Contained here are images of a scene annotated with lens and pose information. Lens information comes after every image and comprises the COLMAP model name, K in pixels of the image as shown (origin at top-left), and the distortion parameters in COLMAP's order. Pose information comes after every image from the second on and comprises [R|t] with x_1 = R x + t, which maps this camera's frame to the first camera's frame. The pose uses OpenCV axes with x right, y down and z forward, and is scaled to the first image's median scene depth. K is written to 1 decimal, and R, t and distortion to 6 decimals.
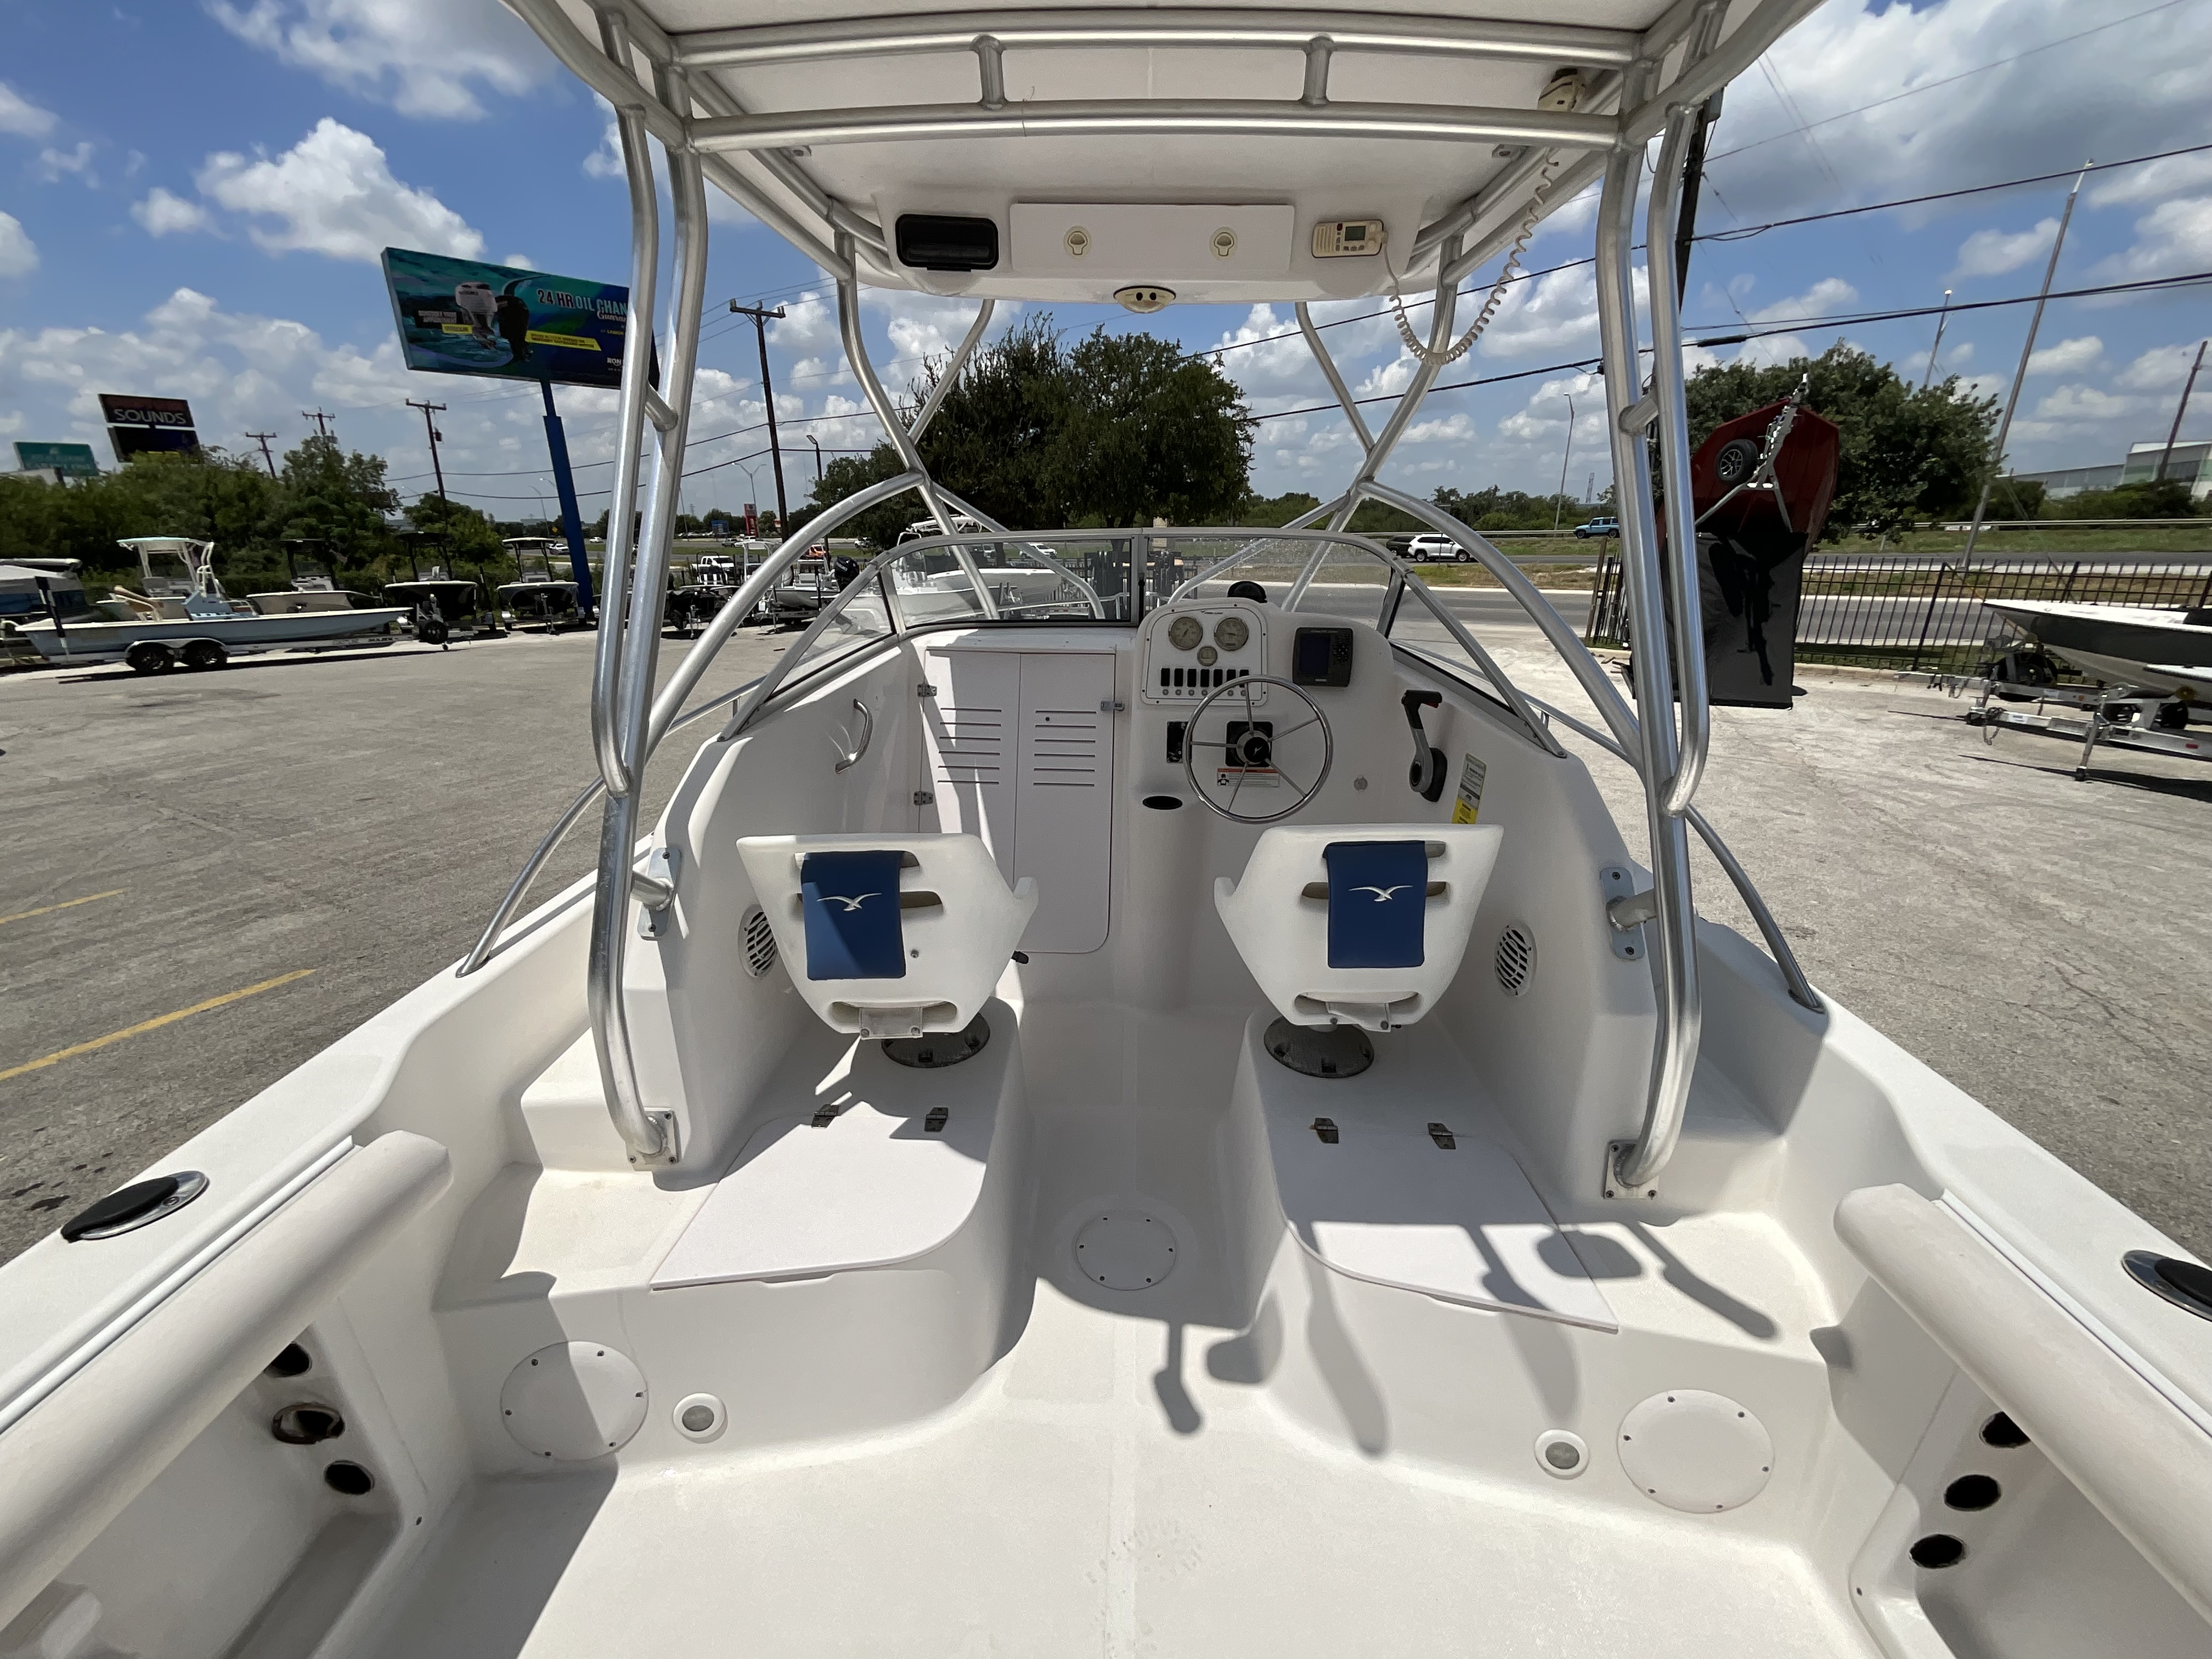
lens RADIAL K [[872.6, 0, 1111.3], [0, 872.6, 825.8], [0, 0, 1]] dist [0.003237, -0.002463]
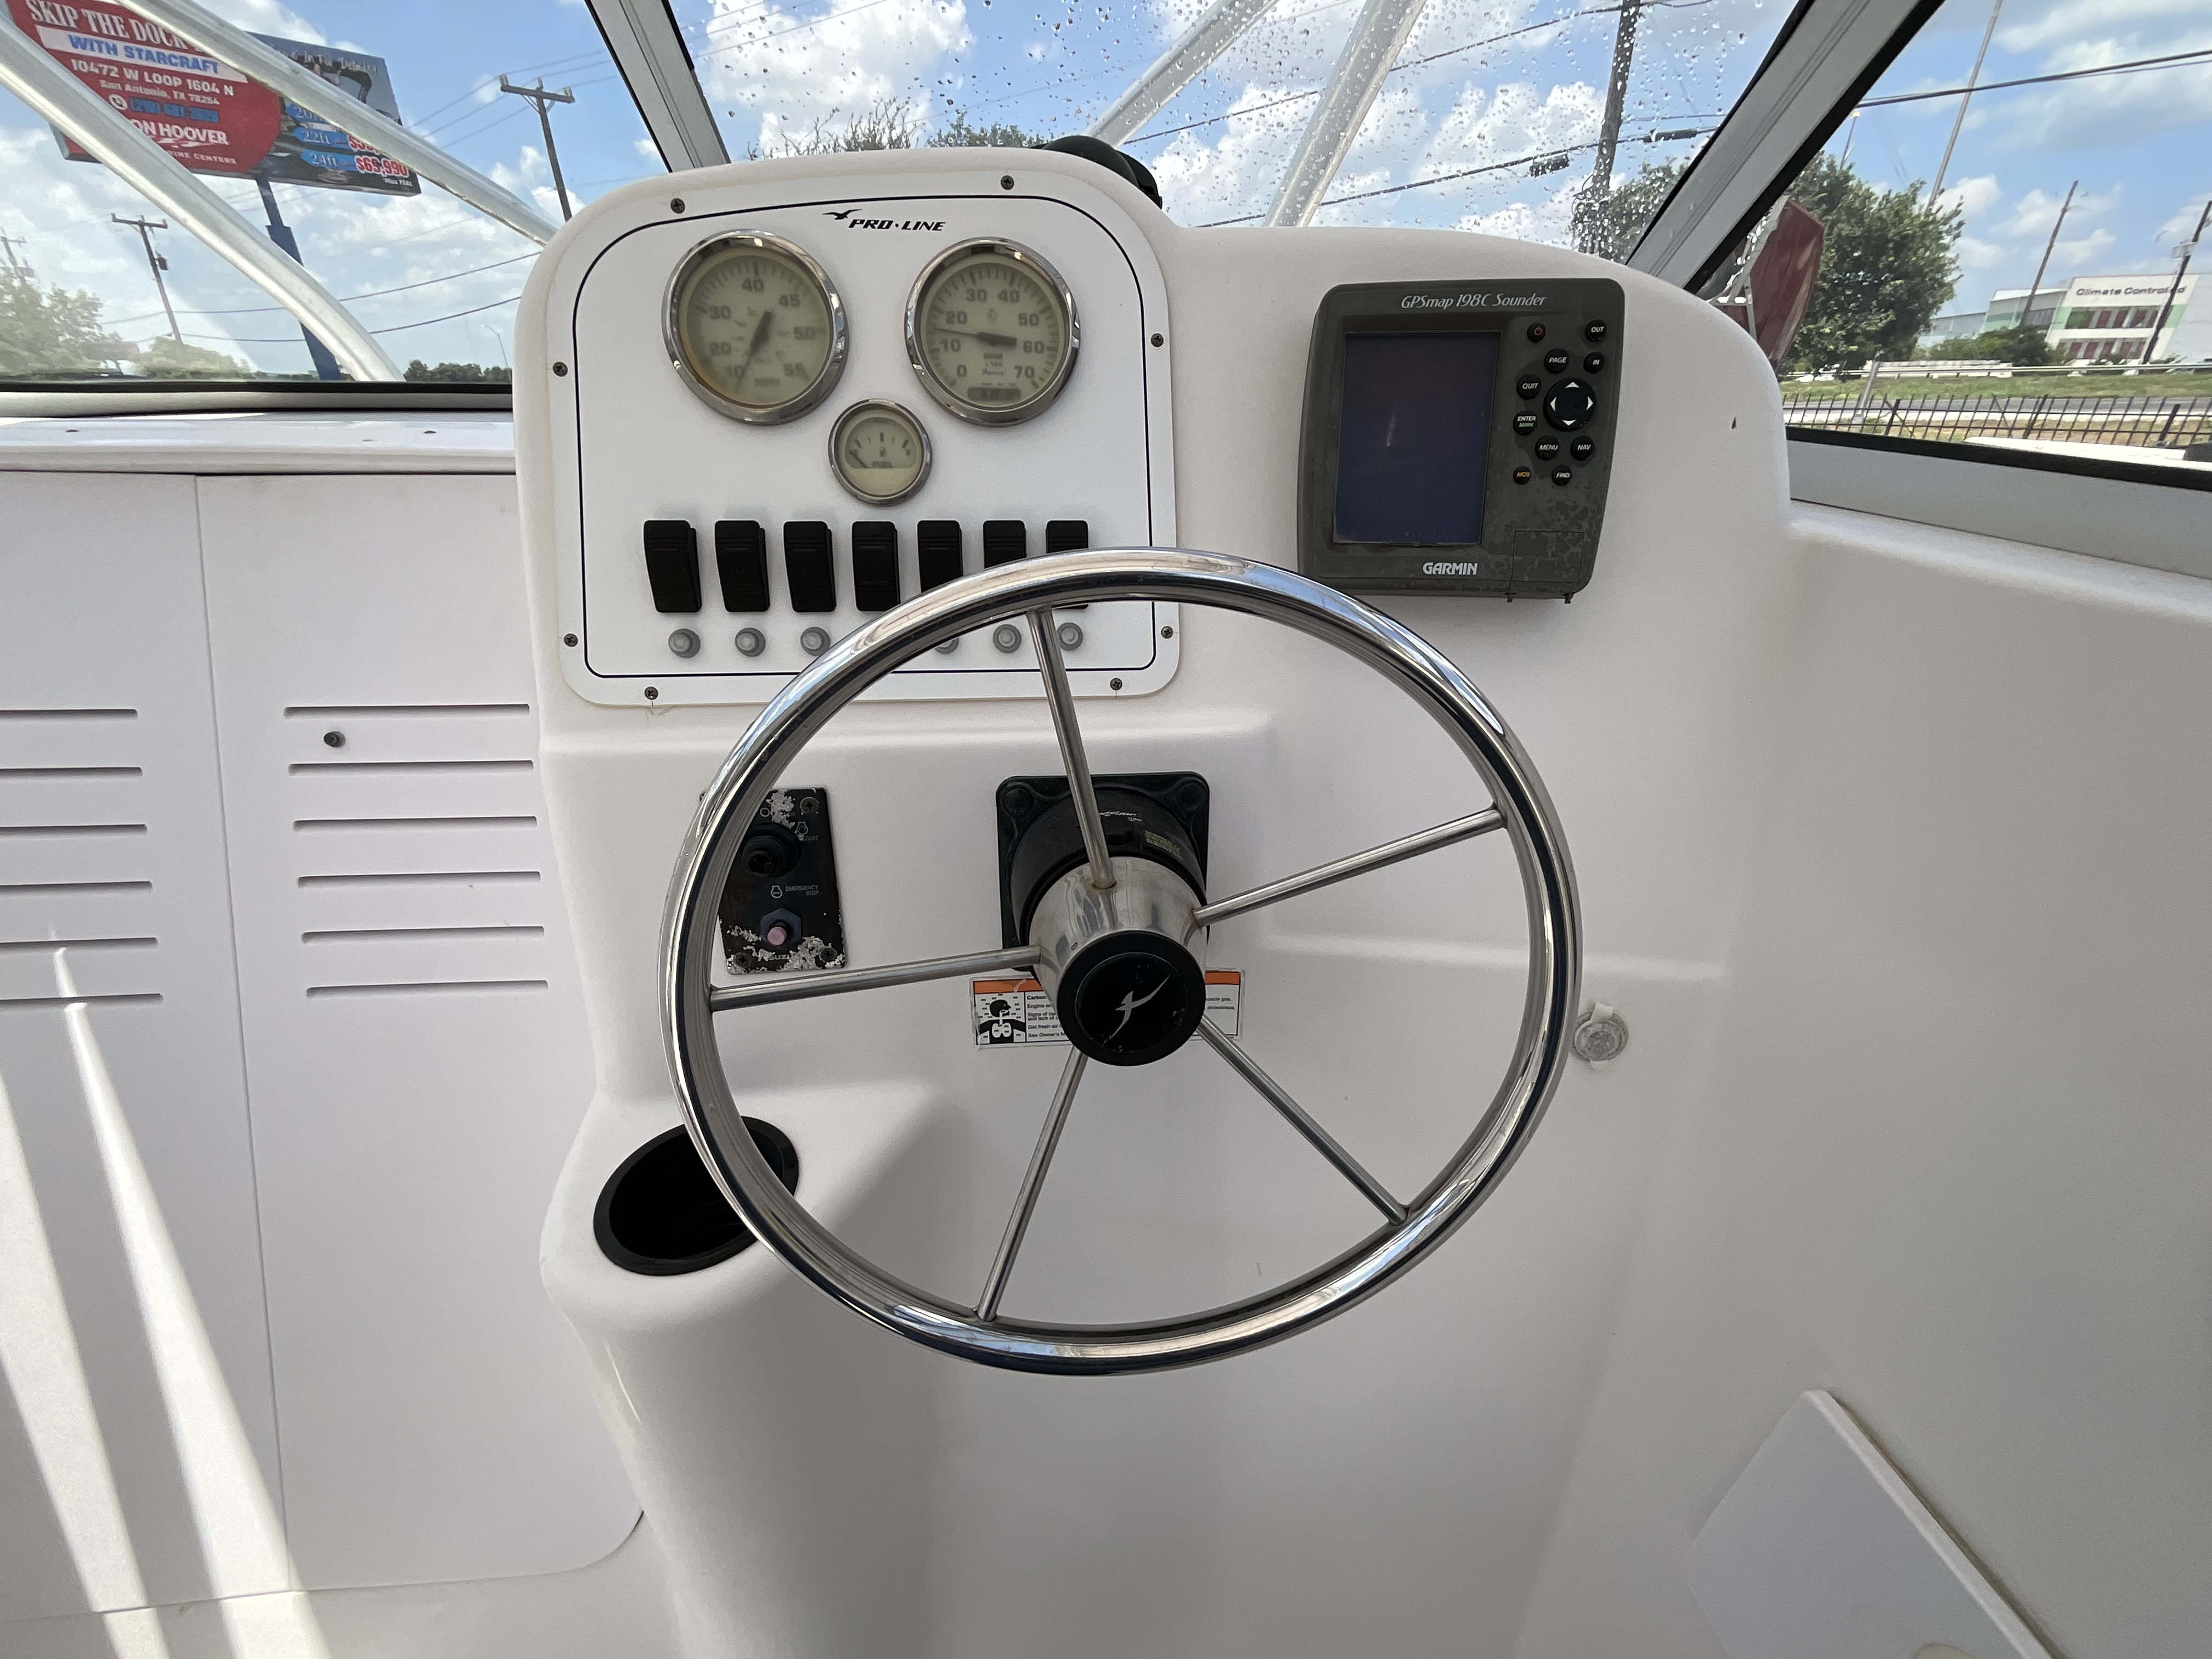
lens RADIAL K [[872.6, 0, 1118.3], [0, 872.6, 826.8], [0, 0, 1]] dist [0.003237, -0.002463]
pose [[0.993199, -0.056278, 0.101922, 0.035294], [0.041461, 0.988989, 0.142061, -0.034293], [-0.108794, -0.136869, 0.984597, 0.198123]]
